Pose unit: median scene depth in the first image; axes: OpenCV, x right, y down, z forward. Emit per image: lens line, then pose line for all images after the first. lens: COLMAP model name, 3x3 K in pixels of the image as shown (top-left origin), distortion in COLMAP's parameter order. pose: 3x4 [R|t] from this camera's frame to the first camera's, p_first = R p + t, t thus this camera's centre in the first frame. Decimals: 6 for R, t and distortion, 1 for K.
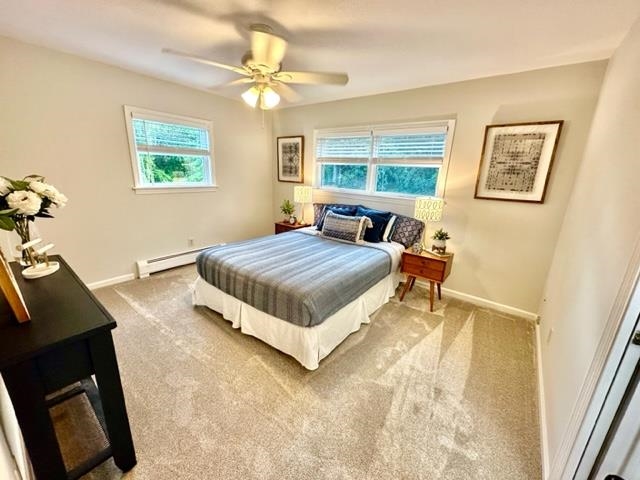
lens RADIAL K [[255.0, 0, 319.3], [0, 255.0, 241.0], [0, 0, 1]] dist [-0.003353, 0.000806]
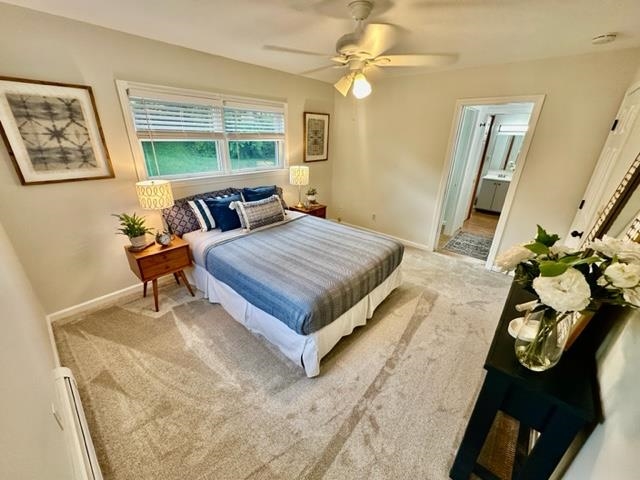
lens RADIAL K [[255.0, 0, 318.1], [0, 255.0, 238.2], [0, 0, 1]] dist [-0.003353, 0.000806]
pose [[0.066906, -0.400518, 0.913843, -0.782853], [0.260881, 0.891056, 0.371431, -0.264005], [-0.963050, 0.213553, 0.164104, 0.673411]]
